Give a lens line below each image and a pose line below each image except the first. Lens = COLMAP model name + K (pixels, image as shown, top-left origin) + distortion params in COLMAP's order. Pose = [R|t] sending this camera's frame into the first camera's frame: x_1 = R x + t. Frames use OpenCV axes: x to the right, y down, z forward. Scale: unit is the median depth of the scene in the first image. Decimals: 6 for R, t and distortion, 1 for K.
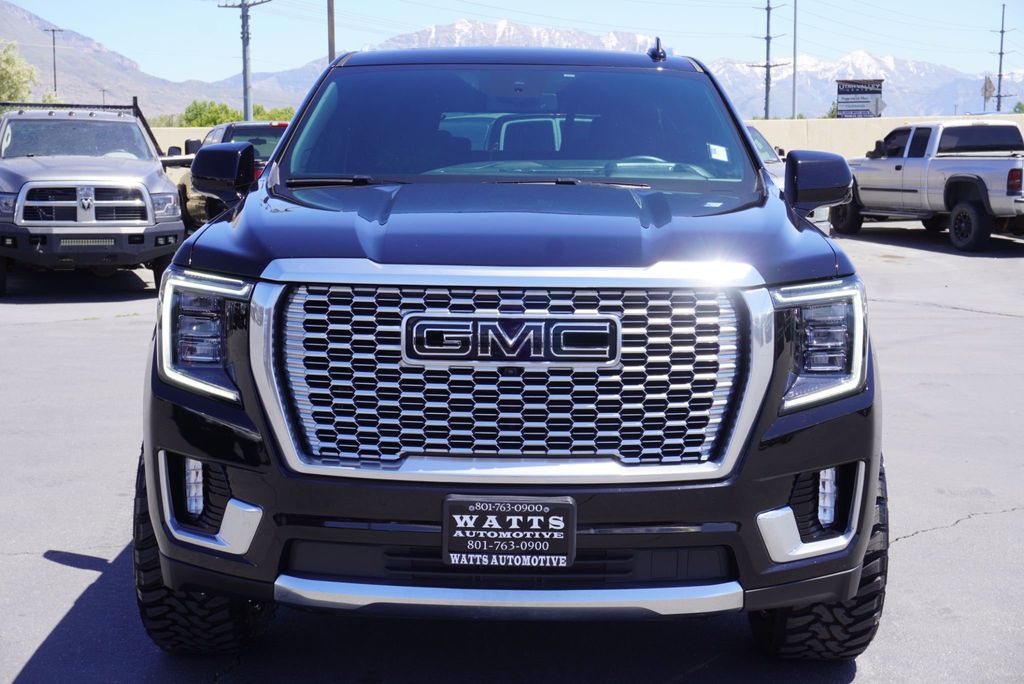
lens RADIAL K [[1441.8, 0, 553.1], [0, 1441.8, 327.0], [0, 0, 1]] dist [0.024479, 0.000000]
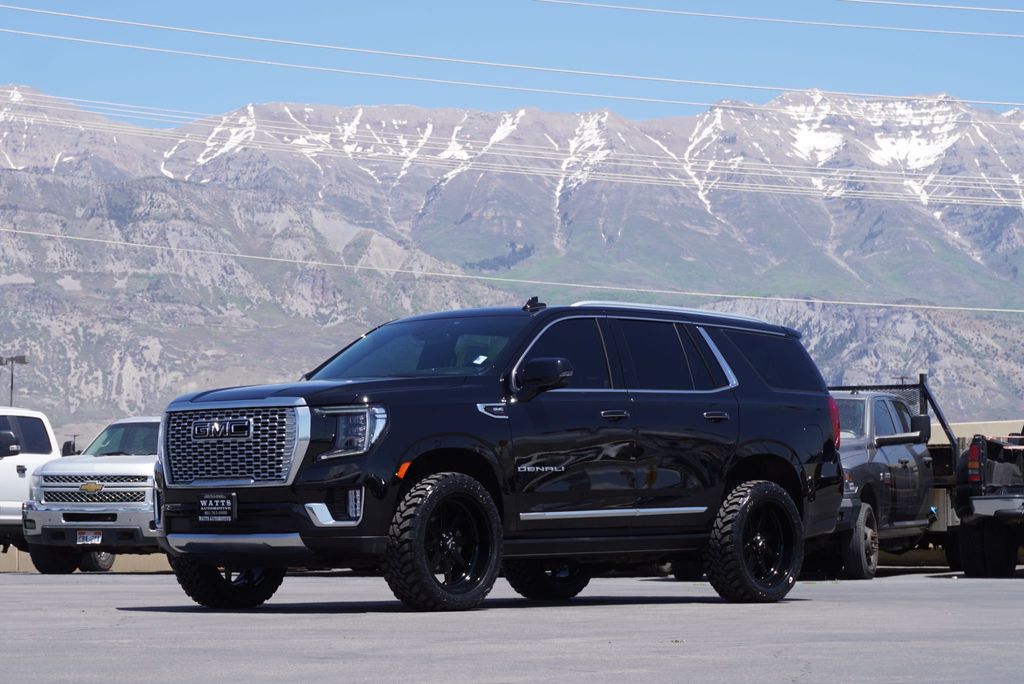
lens RADIAL K [[3178.5, 0, 511.8], [0, 3178.5, 341.6], [0, 0, 1]] dist [0.262467, 0.000000]
pose [[0.727590, -0.060235, -0.683363, 4.092173], [-0.068681, 0.984737, -0.159926, 0.701784], [0.682565, 0.163295, 0.712348, -2.594942]]
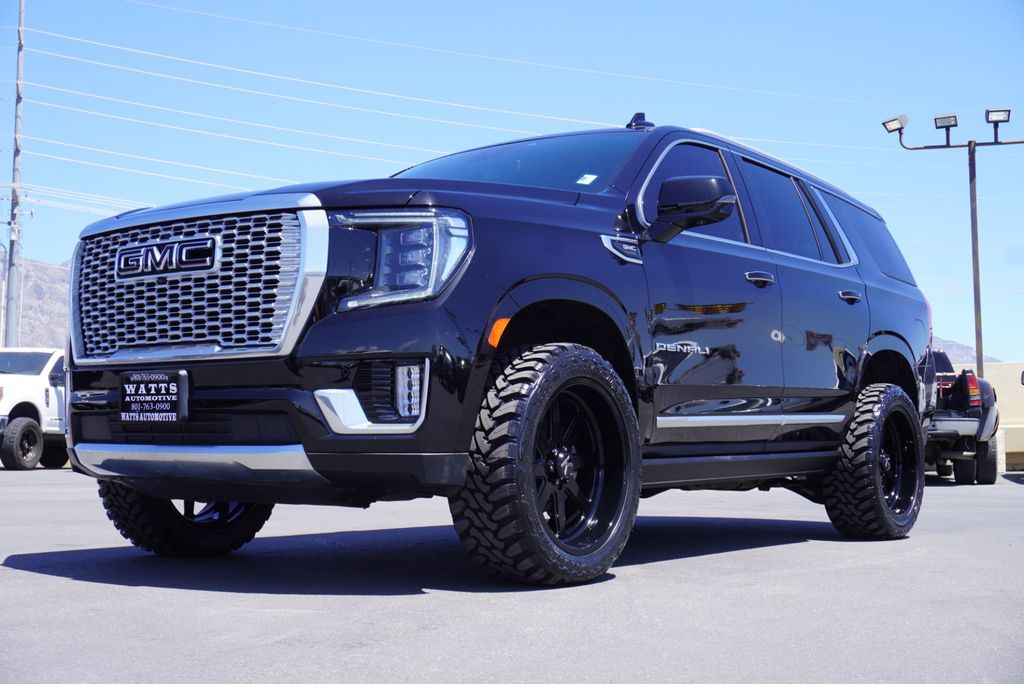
lens RADIAL K [[1344.1, 0, 517.0], [0, 1344.1, 335.1], [0, 0, 1]] dist [0.013649, 0.000000]
pose [[0.796594, -0.059595, -0.601571, 1.020098], [-0.068233, 0.979905, -0.187429, 0.301025], [0.600652, 0.190352, 0.776520, 0.204067]]
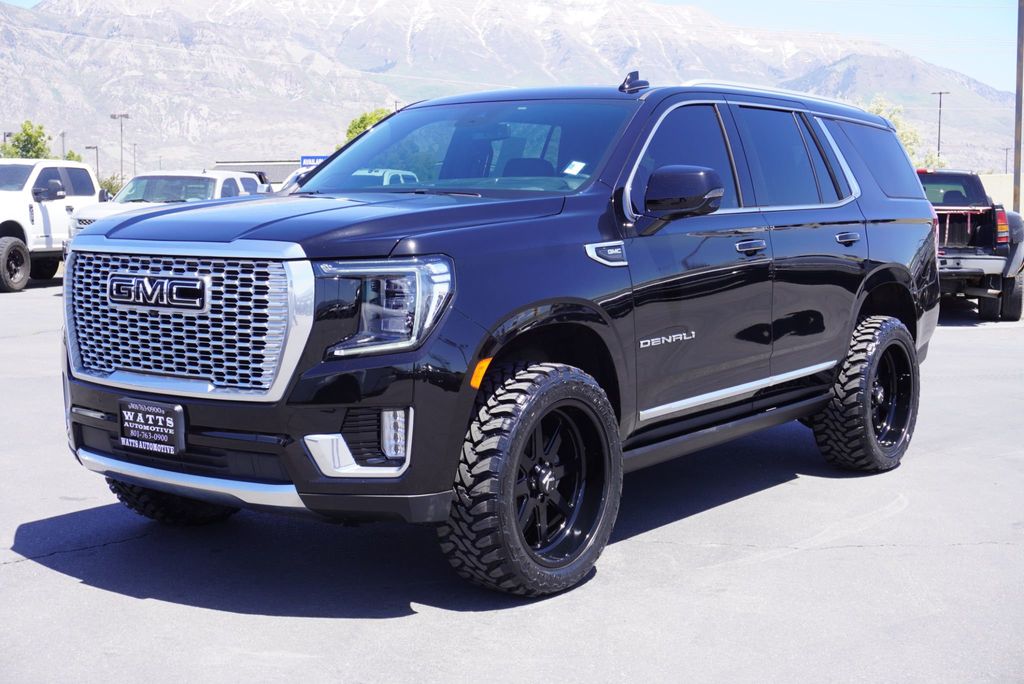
lens RADIAL K [[1441.8, 0, 515.7], [0, 1441.8, 345.2], [0, 0, 1]] dist [0.024479, 0.000000]
pose [[0.789449, 0.051441, -0.611657, 1.129692], [-0.069586, 0.997558, -0.005917, 0.045150], [0.609859, 0.047234, 0.791101, 0.084092]]
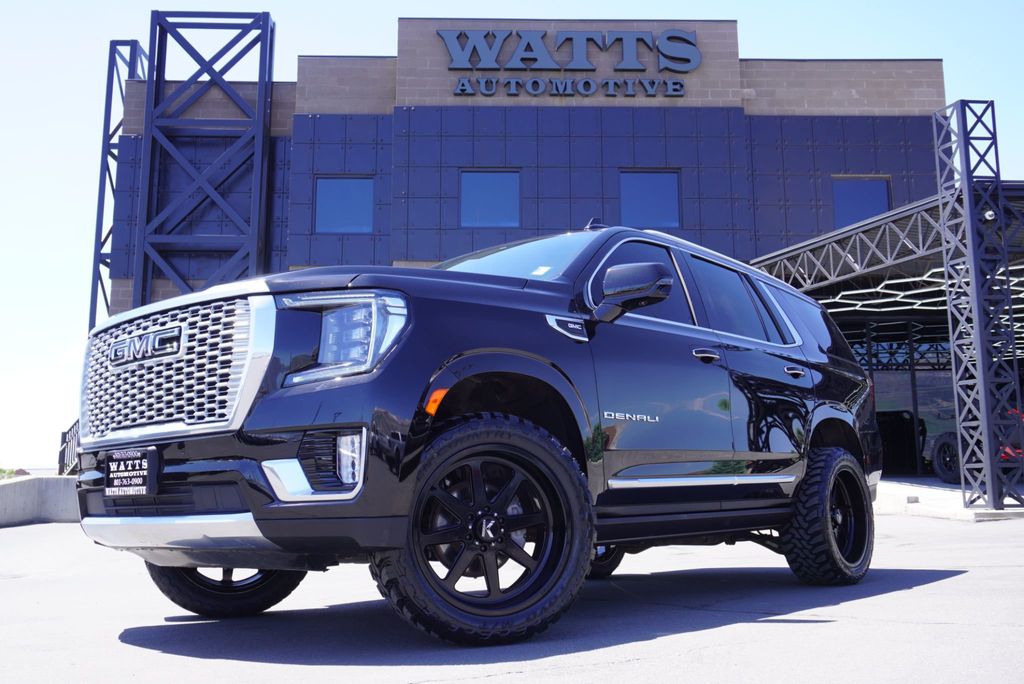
lens RADIAL K [[987.6, 0, 507.8], [0, 987.6, 341.2], [0, 0, 1]] dist [0.020351, 0.000000]
pose [[0.745783, -0.144447, -0.650341, 0.957936], [-0.050947, 0.960985, -0.271869, 0.271691], [0.664238, 0.235888, 0.709327, 0.496602]]
